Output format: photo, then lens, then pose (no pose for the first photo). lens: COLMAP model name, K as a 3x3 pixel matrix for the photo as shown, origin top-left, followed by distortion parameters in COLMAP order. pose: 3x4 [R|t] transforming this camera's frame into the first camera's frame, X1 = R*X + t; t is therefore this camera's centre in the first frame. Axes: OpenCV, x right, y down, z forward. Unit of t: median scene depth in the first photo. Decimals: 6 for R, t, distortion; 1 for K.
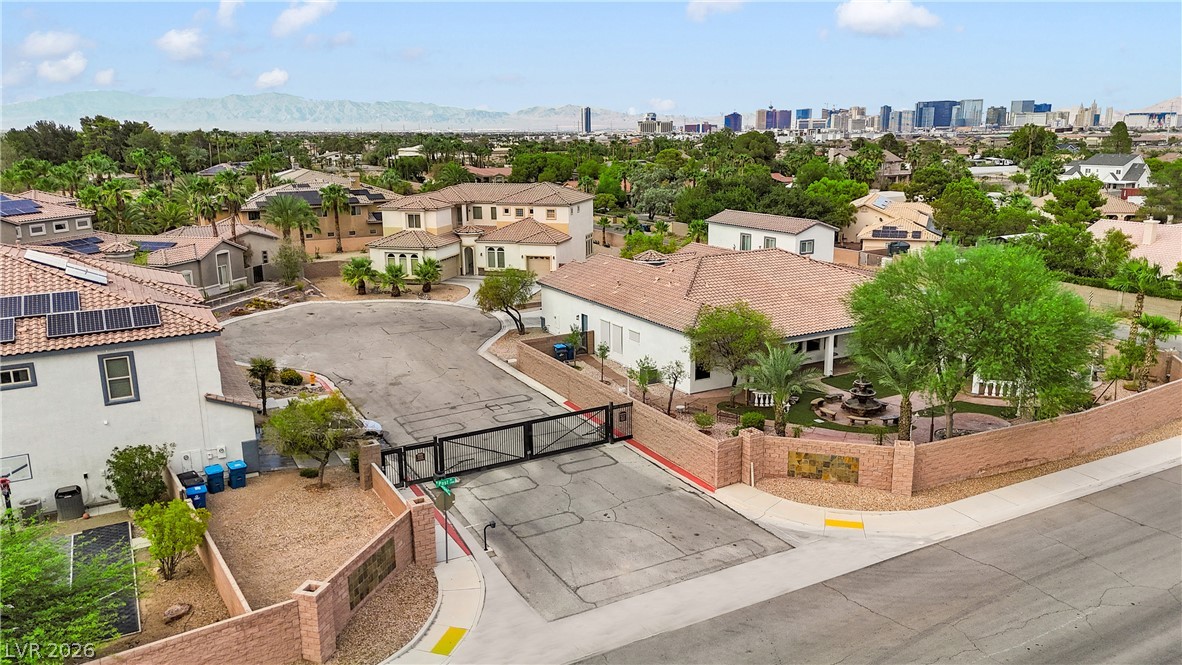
lens RADIAL K [[870.3, 0, 592.0], [0, 870.3, 330.7], [0, 0, 1]] dist [0.079294, -0.080963]
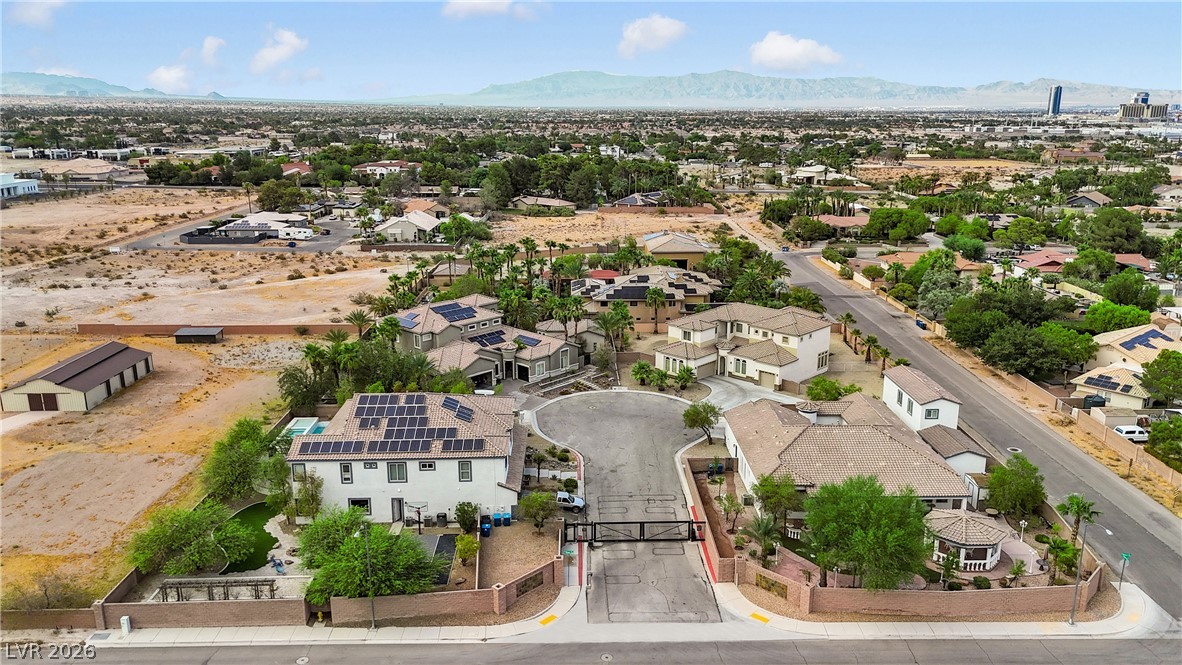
lens RADIAL K [[878.1, 0, 593.6], [0, 878.1, 306.8], [0, 0, 1]] dist [0.098973, -0.145949]
pose [[0.887749, 0.113143, -0.446206, 0.301070], [-0.114136, 0.993157, 0.024751, -0.187507], [0.445953, 0.028955, 0.894588, -0.377015]]
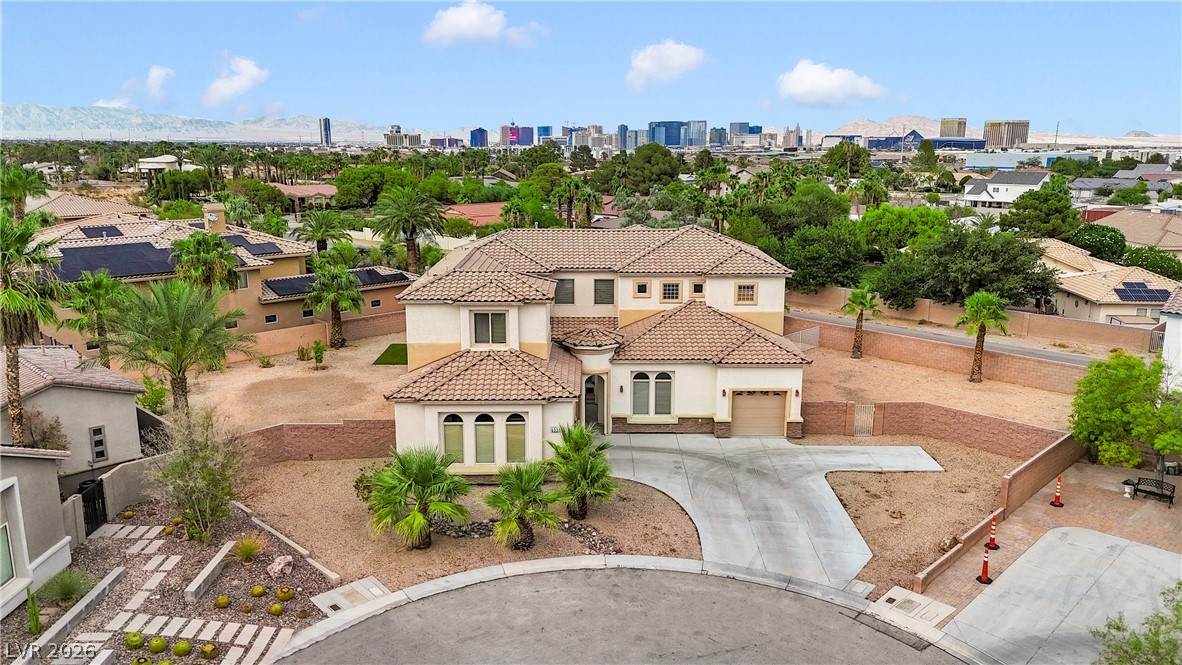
lens RADIAL K [[870.3, 0, 592.0], [0, 870.3, 330.7], [0, 0, 1]] dist [0.079294, -0.080963]
pose [[0.959424, -0.047790, 0.277887, -0.267272], [0.052197, 0.998601, -0.008476, -0.115193], [-0.277093, 0.022637, 0.960576, 0.565874]]
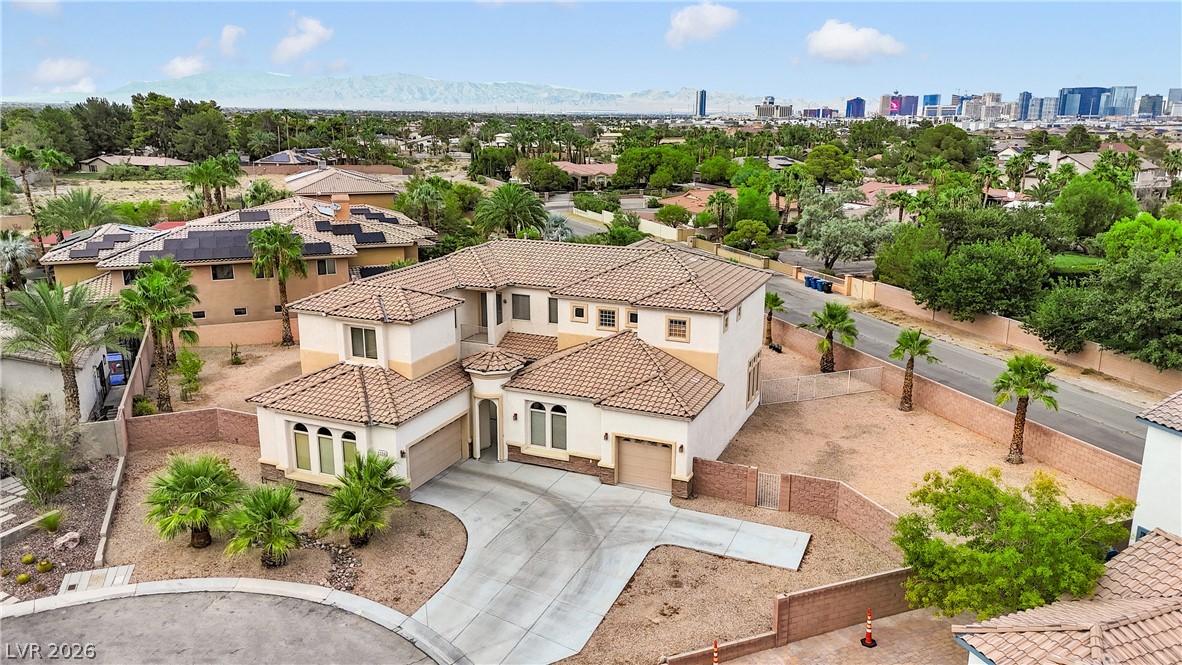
lens RADIAL K [[870.3, 0, 592.0], [0, 870.3, 330.7], [0, 0, 1]] dist [0.079294, -0.080963]
pose [[0.991996, 0.045278, -0.117873, -0.038658], [-0.043097, 0.998850, 0.020986, -0.142197], [0.118687, -0.015738, 0.992807, 0.567963]]
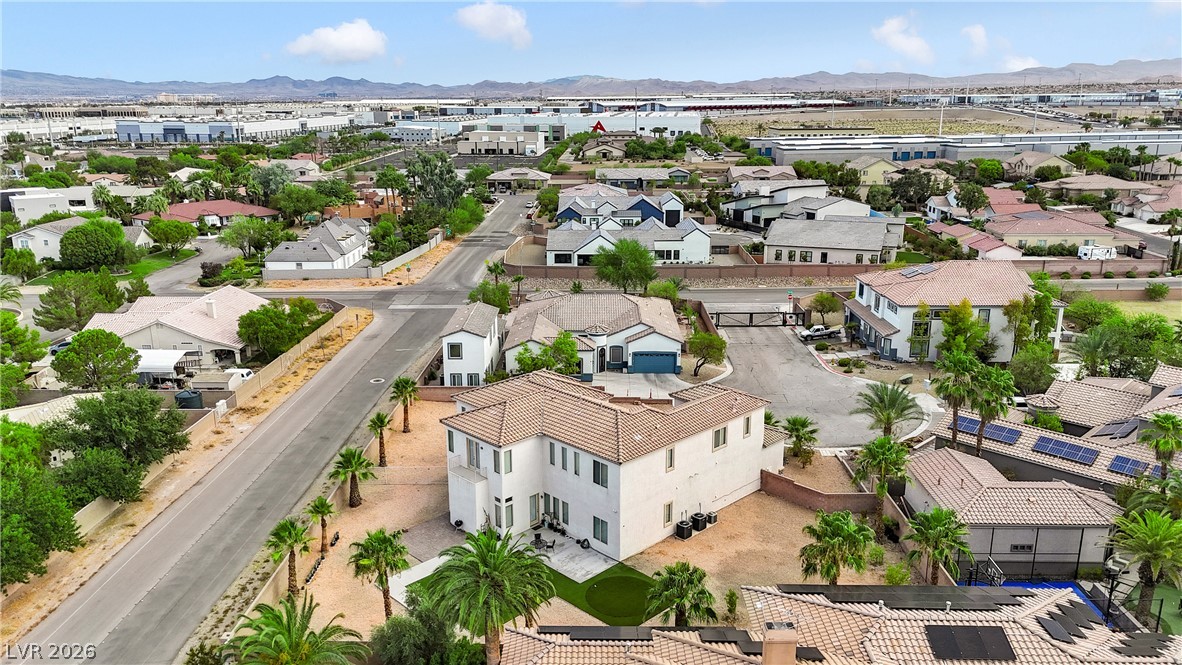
lens RADIAL K [[870.3, 0, 592.0], [0, 870.3, 330.7], [0, 0, 1]] dist [0.079294, -0.080963]
pose [[-0.872882, -0.111626, 0.474992, -0.452643], [0.124710, 0.890107, 0.438358, -0.535098], [-0.471725, 0.441871, -0.763037, 1.592186]]
